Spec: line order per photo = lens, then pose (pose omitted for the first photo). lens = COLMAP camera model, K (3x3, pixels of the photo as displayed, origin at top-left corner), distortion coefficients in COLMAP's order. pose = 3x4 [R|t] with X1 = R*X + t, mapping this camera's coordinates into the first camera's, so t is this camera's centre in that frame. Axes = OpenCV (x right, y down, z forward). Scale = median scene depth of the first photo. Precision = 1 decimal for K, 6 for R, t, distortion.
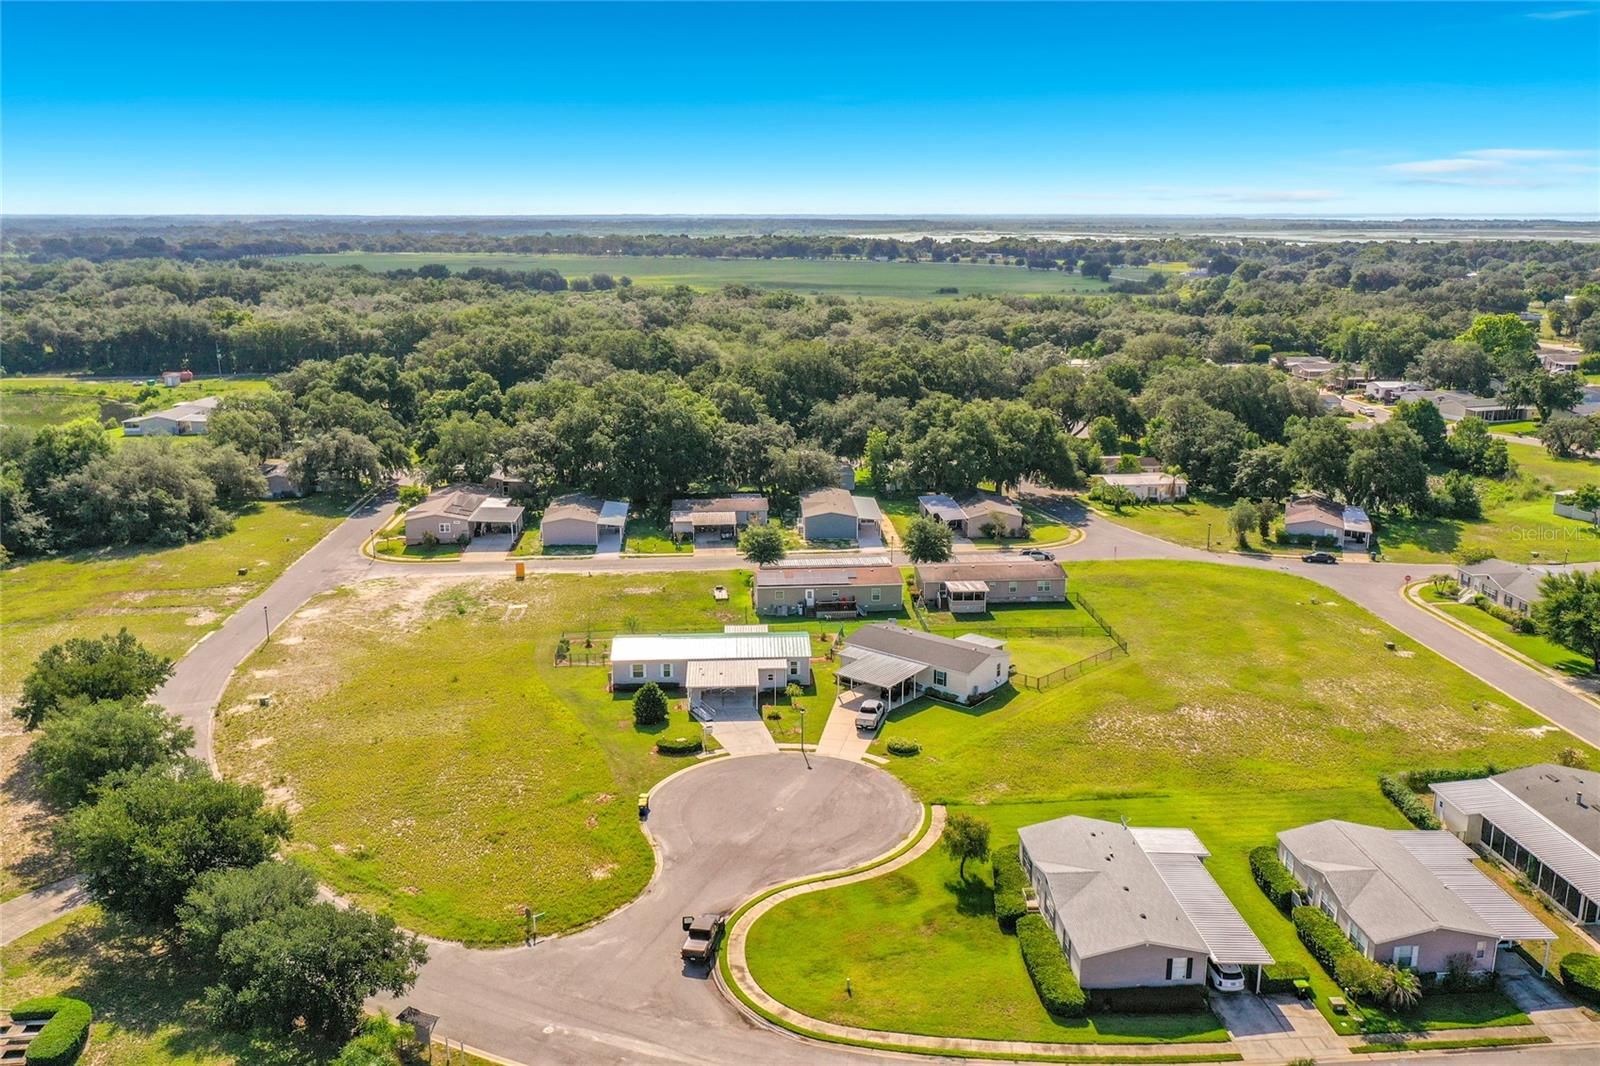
lens RADIAL K [[1295.9, 0, 805.1], [0, 1295.9, 532.3], [0, 0, 1]] dist [-0.001773, -0.004796]
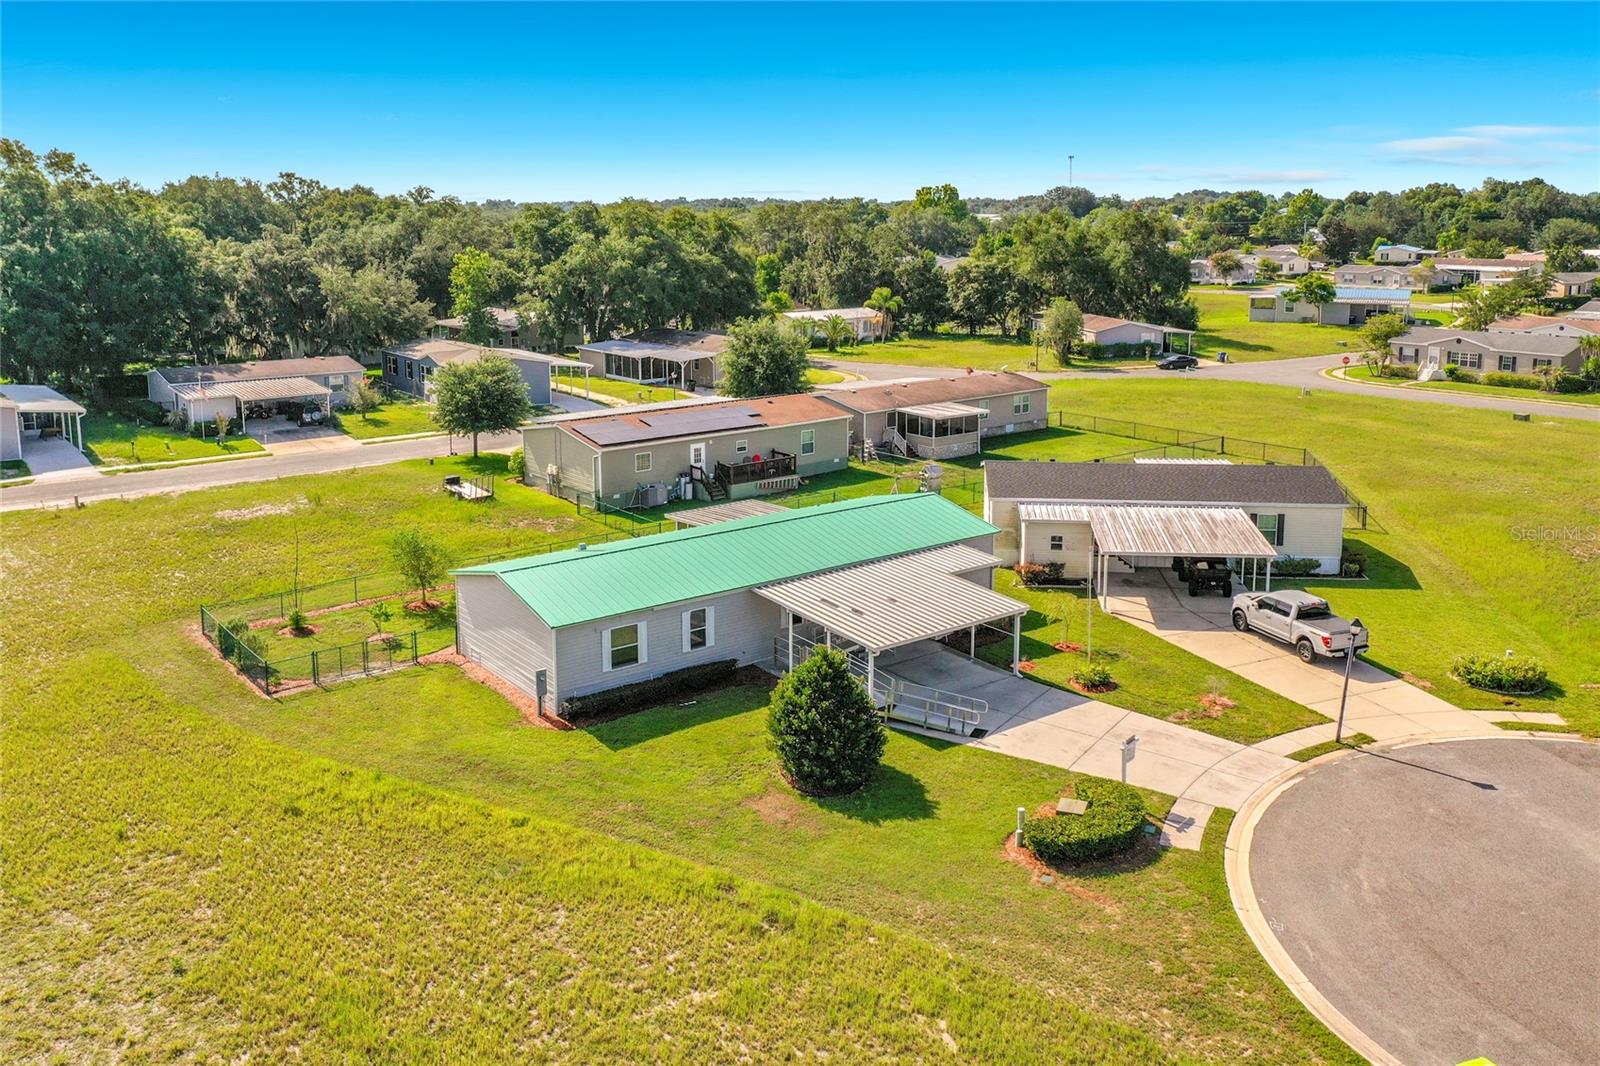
lens RADIAL K [[1306.9, 0, 794.6], [0, 1306.9, 403.9], [0, 0, 1]] dist [0.006243, -0.005102]
pose [[0.828091, -0.084475, 0.554192, -0.227200], [0.133604, 0.989835, -0.048756, 0.057549], [-0.544440, 0.114416, 0.830960, 0.584515]]
